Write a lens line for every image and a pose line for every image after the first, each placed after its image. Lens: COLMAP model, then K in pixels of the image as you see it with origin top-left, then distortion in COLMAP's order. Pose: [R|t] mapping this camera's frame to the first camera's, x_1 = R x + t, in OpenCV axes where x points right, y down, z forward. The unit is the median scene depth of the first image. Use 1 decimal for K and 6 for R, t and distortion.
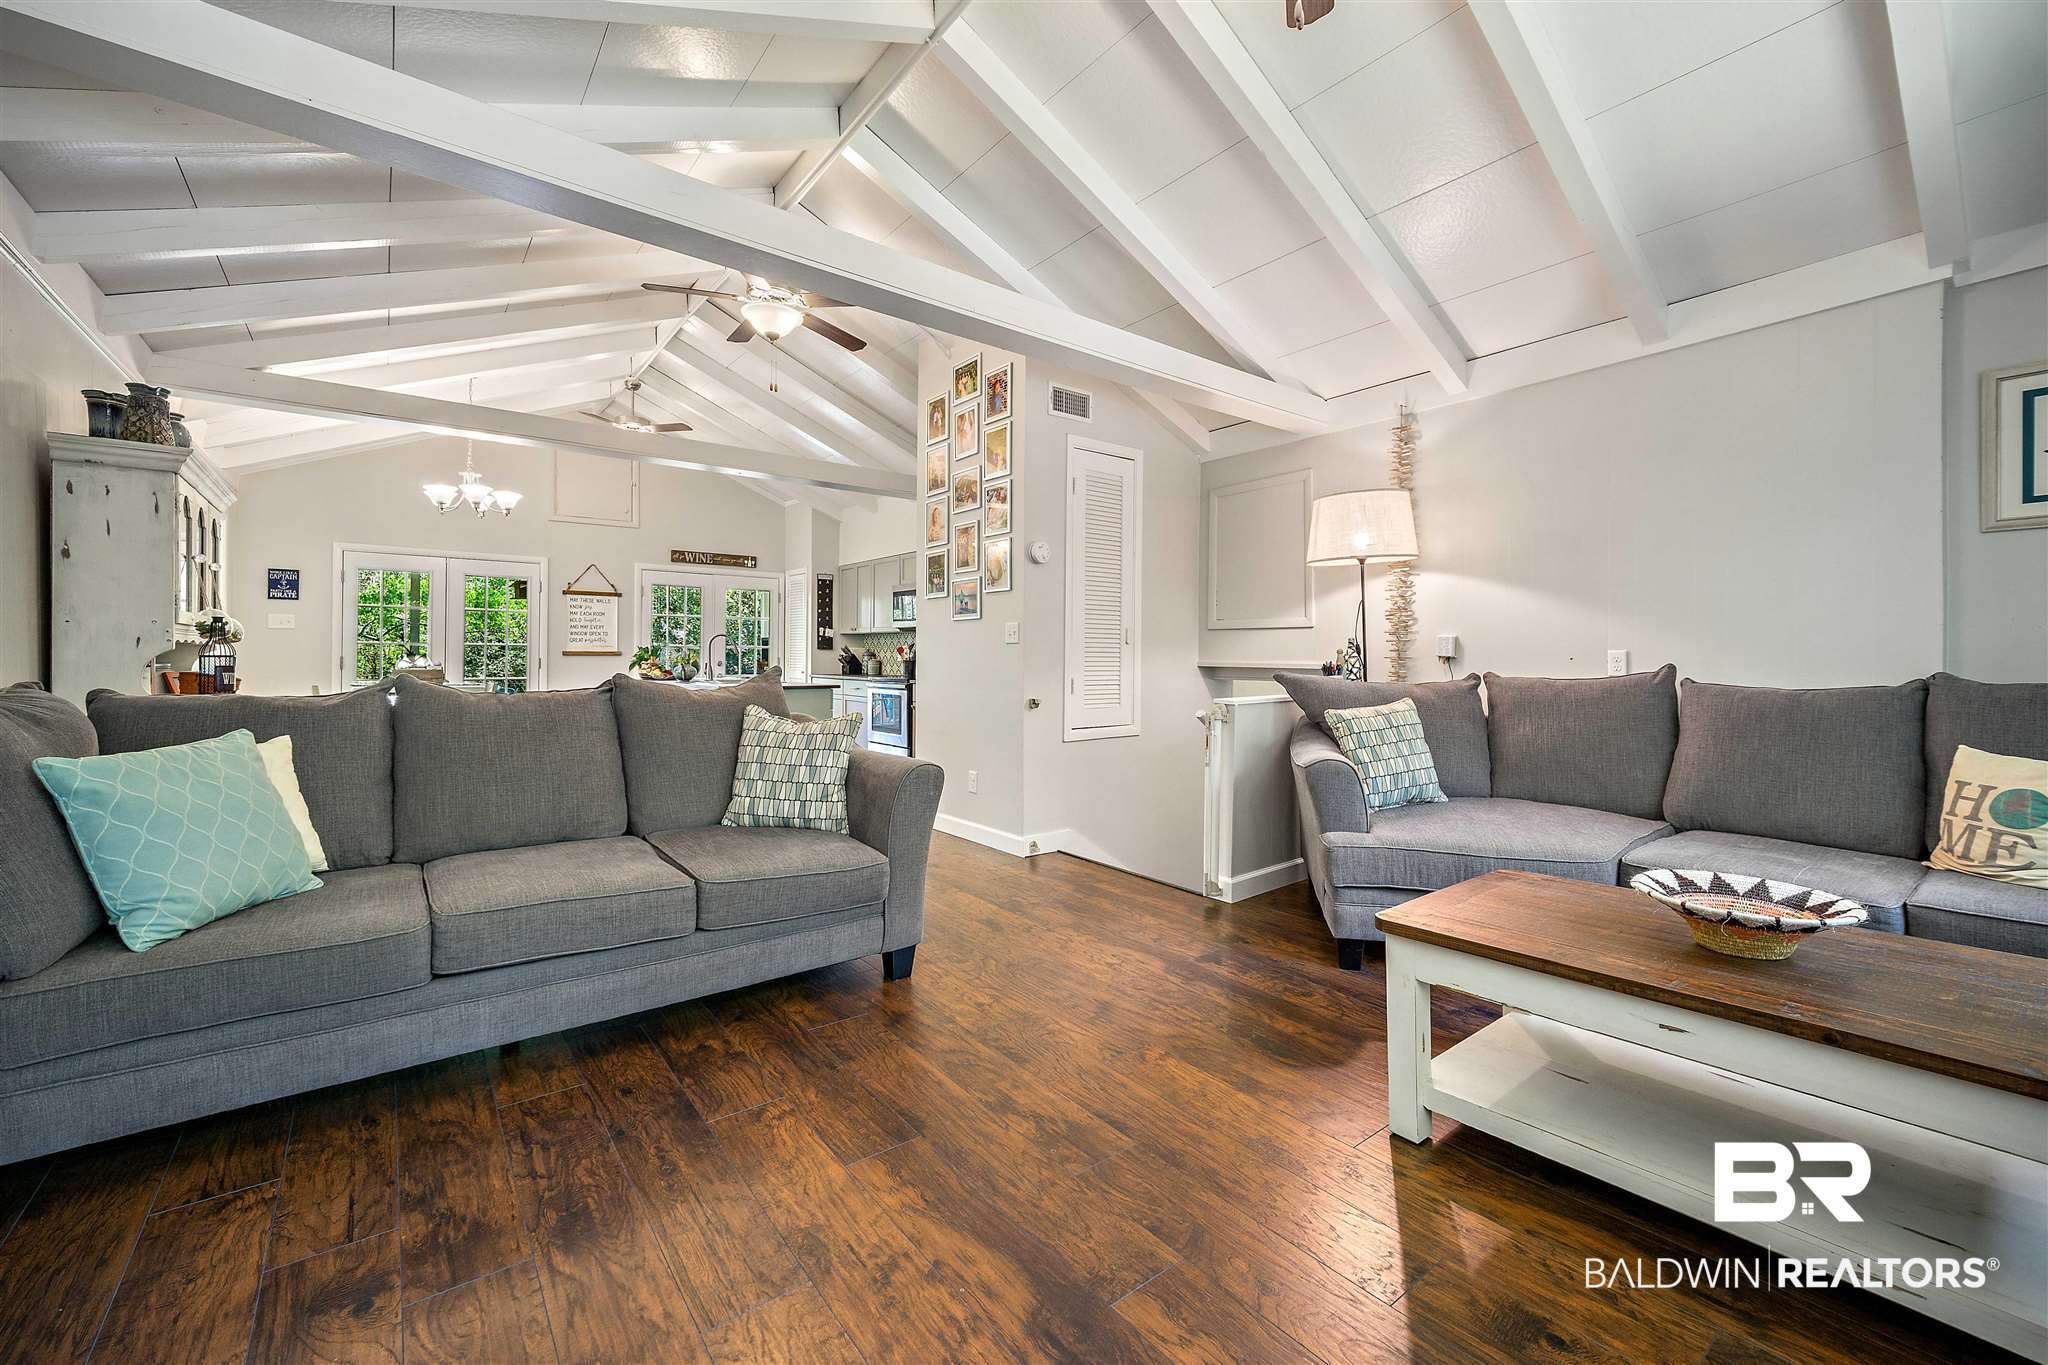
lens RADIAL K [[809.9, 0, 1022.7], [0, 809.9, 649.6], [0, 0, 1]] dist [0.009211, -0.000353]
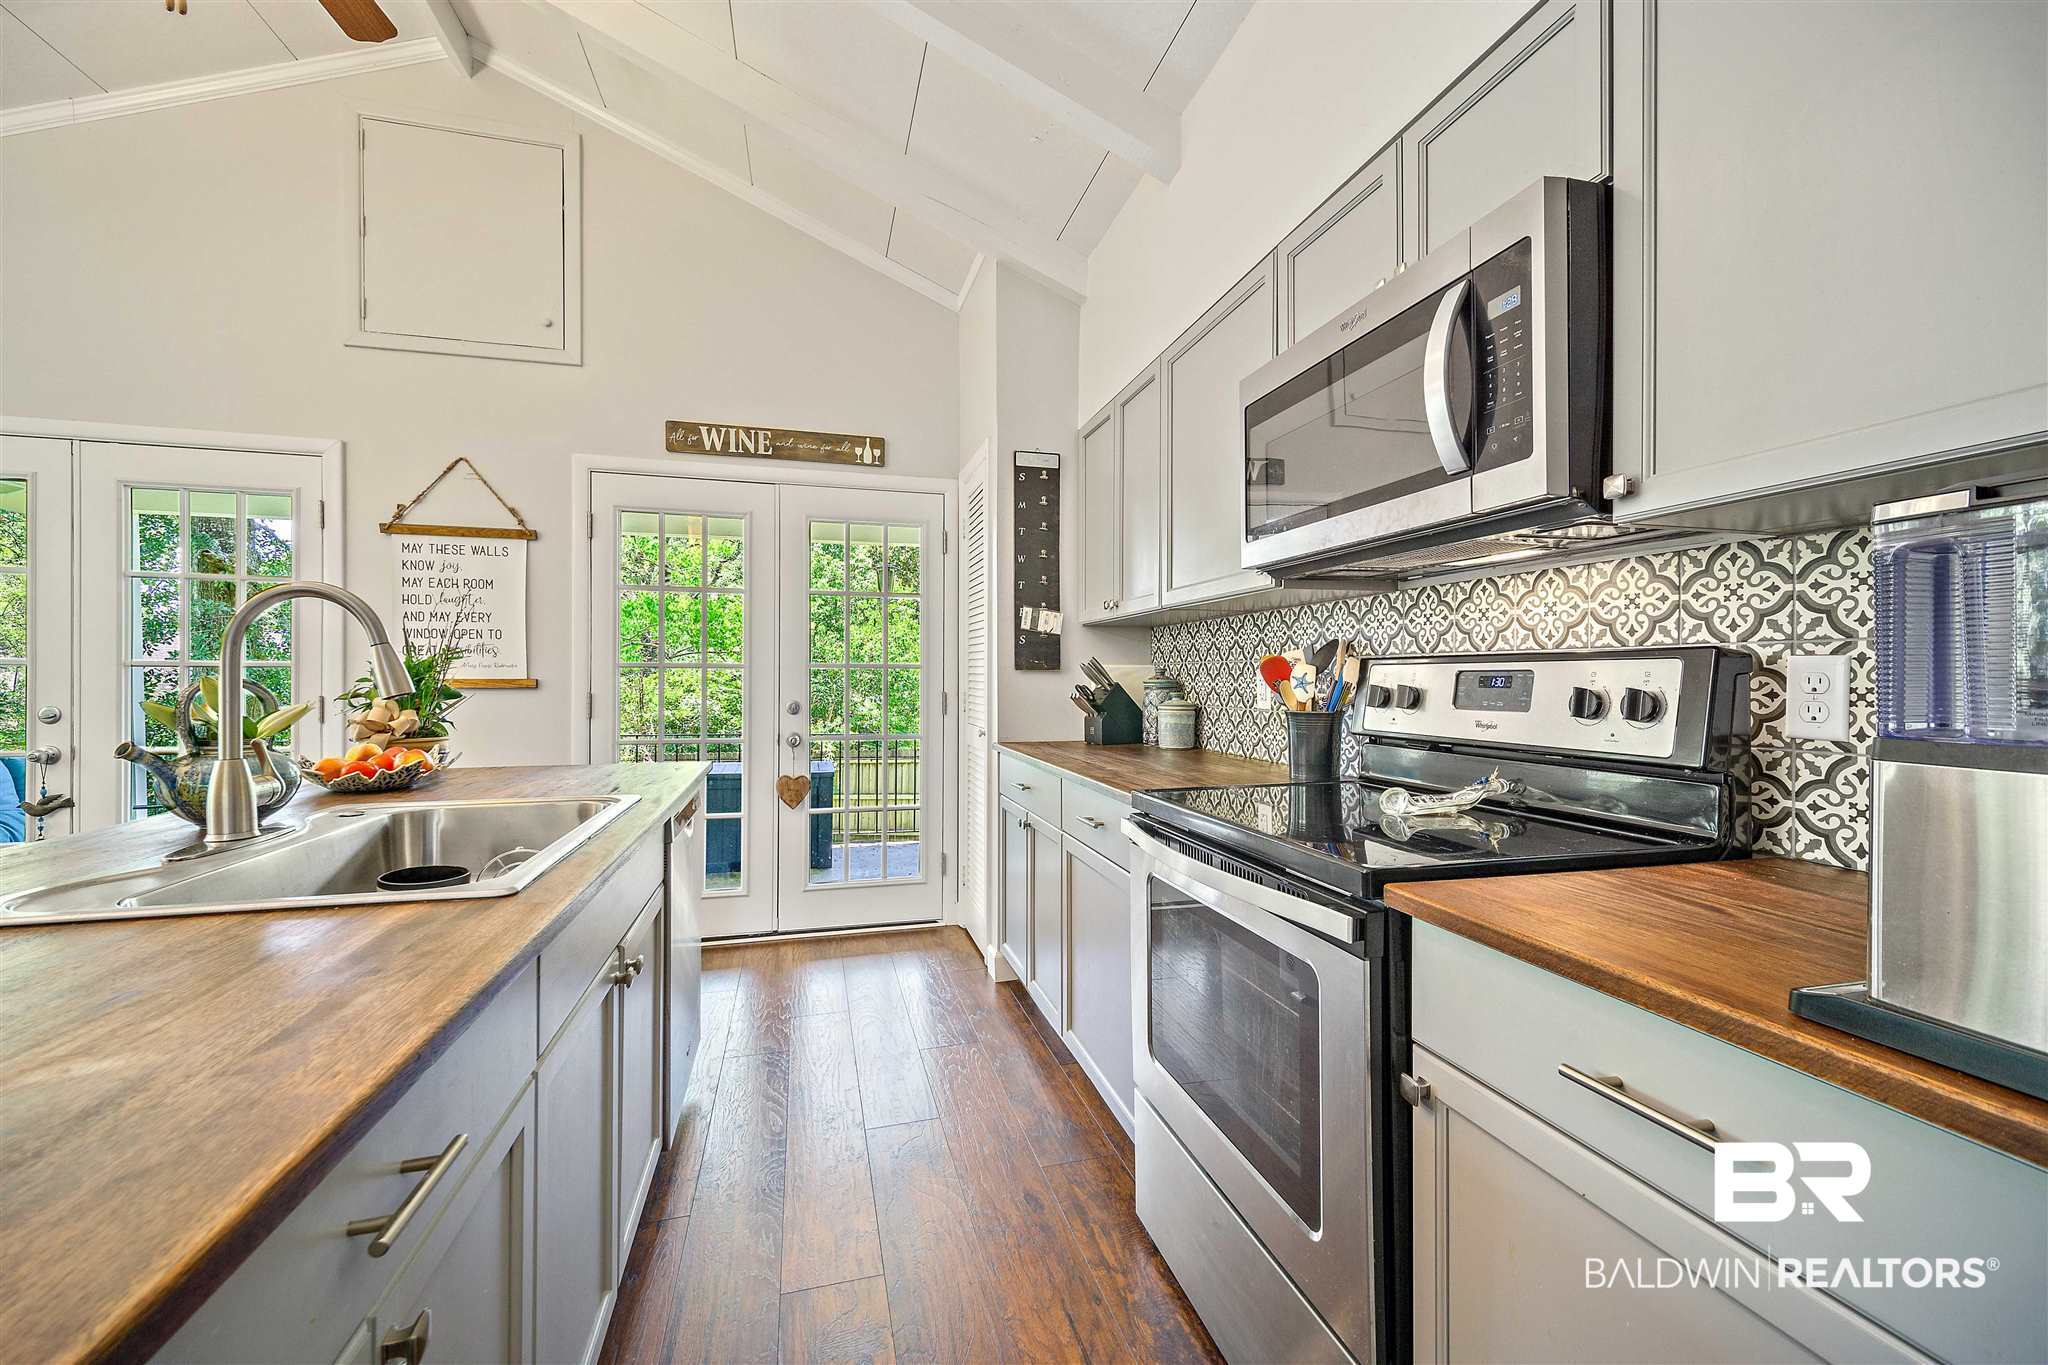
lens RADIAL K [[808.6, 0, 1023.5], [0, 808.6, 673.3], [0, 0, 1]] dist [0.013986, 0.000046]
pose [[0.918119, -0.006171, -0.396256, -0.113827], [0.006193, 0.999980, -0.001224, 0.001443], [0.396256, -0.001331, 0.918139, 0.685366]]
